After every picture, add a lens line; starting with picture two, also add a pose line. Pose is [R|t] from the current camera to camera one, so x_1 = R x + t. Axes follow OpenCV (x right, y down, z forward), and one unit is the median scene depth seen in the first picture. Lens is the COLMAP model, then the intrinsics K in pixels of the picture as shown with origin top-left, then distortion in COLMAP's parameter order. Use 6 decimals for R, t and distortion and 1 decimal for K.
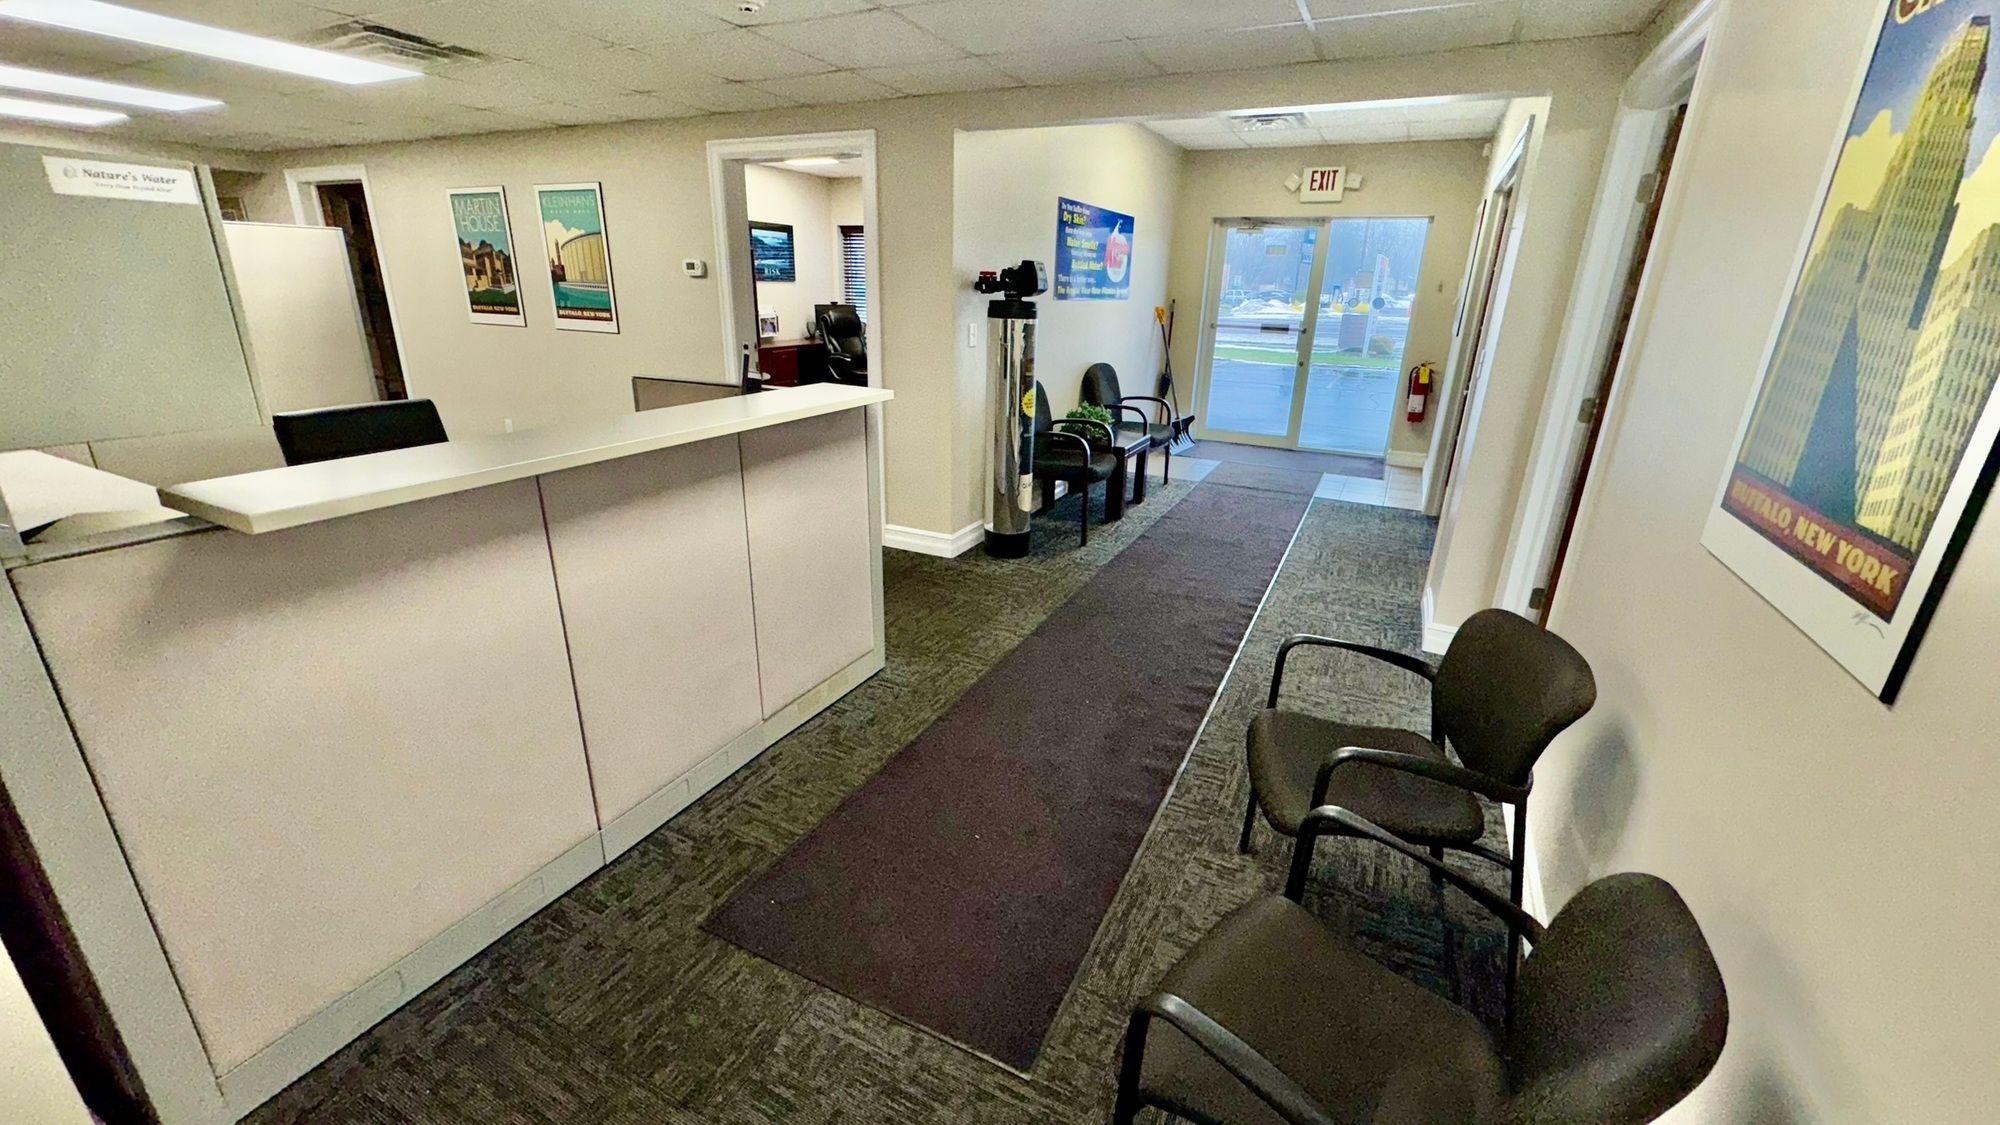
lens RADIAL K [[795.9, 0, 997.5], [0, 795.9, 558.3], [0, 0, 1]] dist [-0.000480, 0.000409]
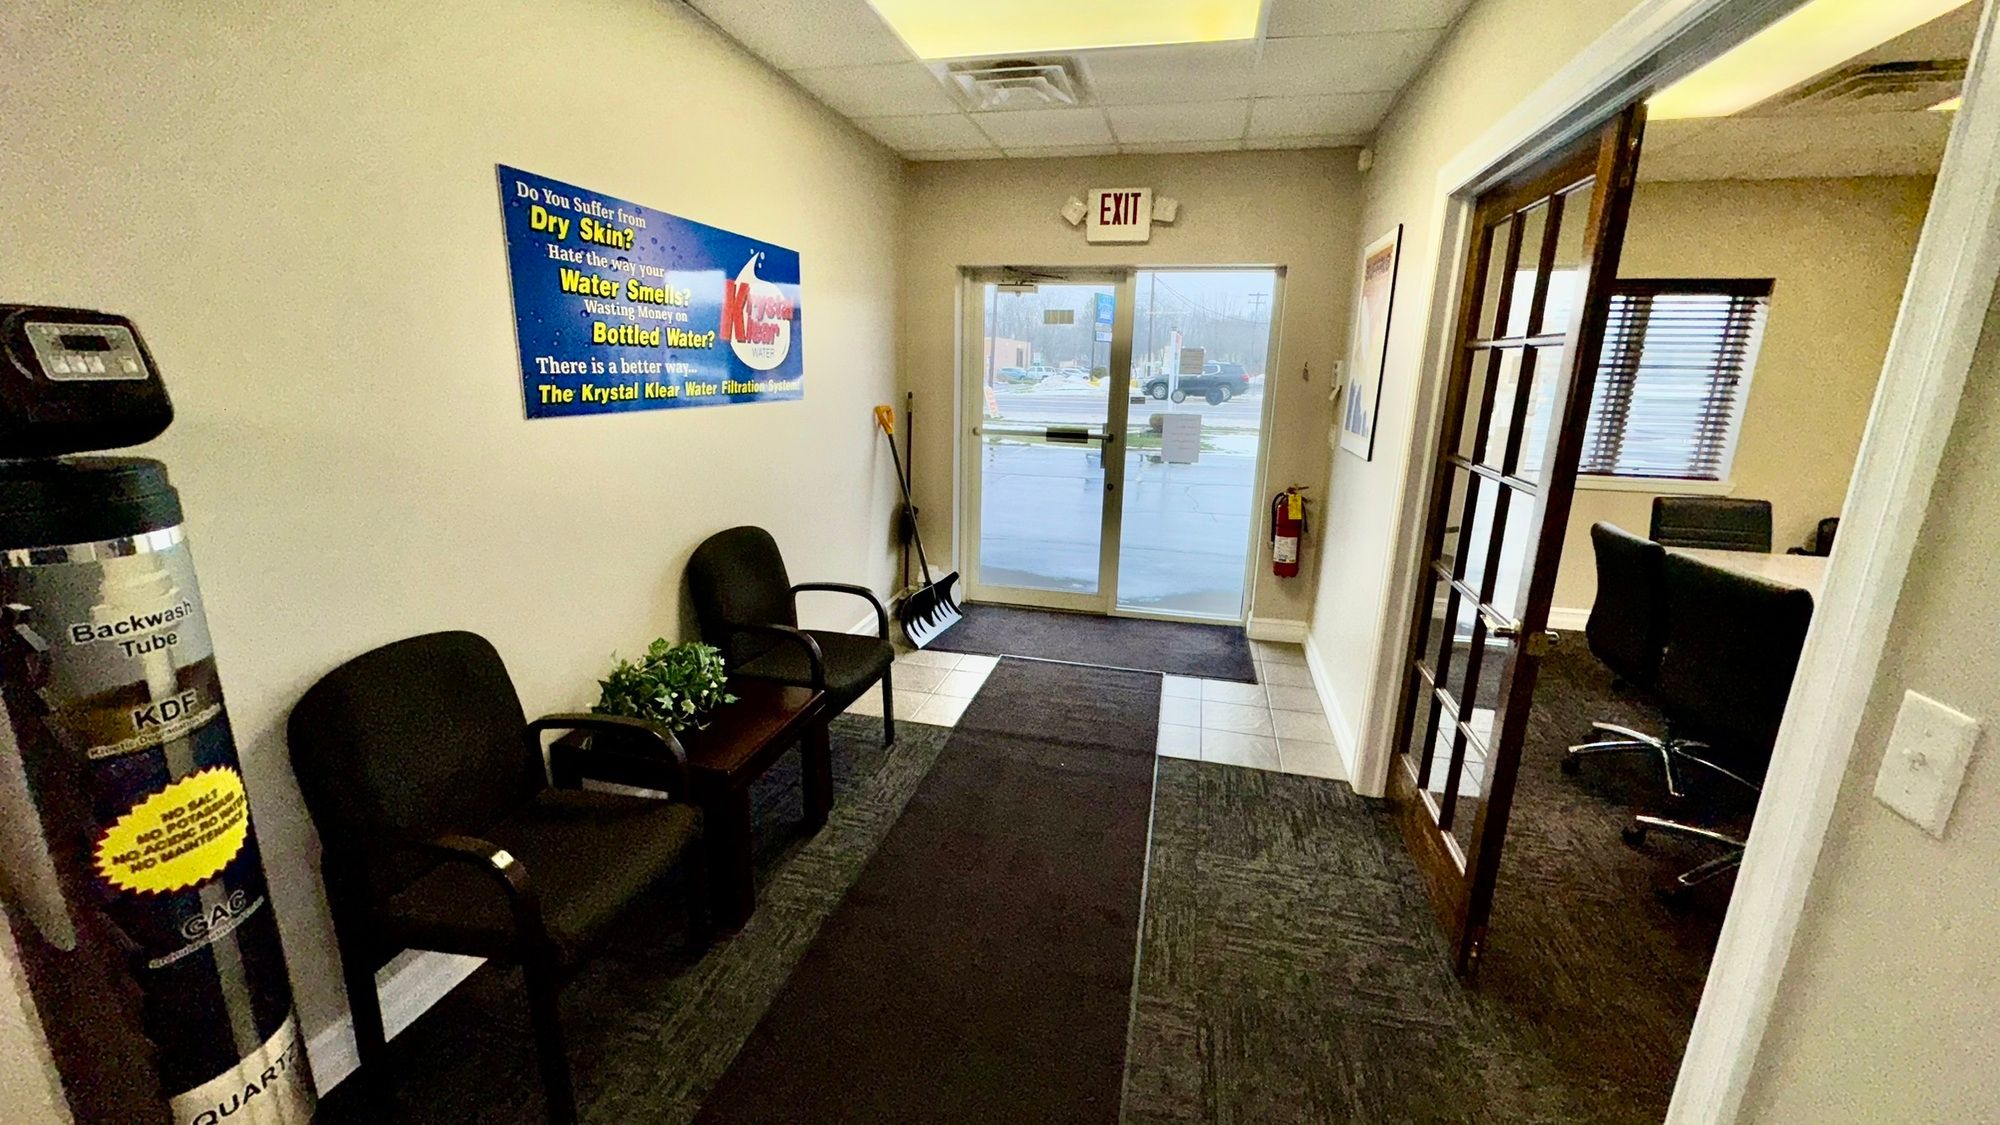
lens RADIAL K [[795.9, 0, 997.5], [0, 795.9, 558.3], [0, 0, 1]] dist [-0.000480, 0.000409]
pose [[0.974685, -0.056954, 0.216206, 0.178590], [0.075940, 0.993854, -0.080544, -0.171196], [-0.210290, 0.094924, 0.973020, 0.473874]]
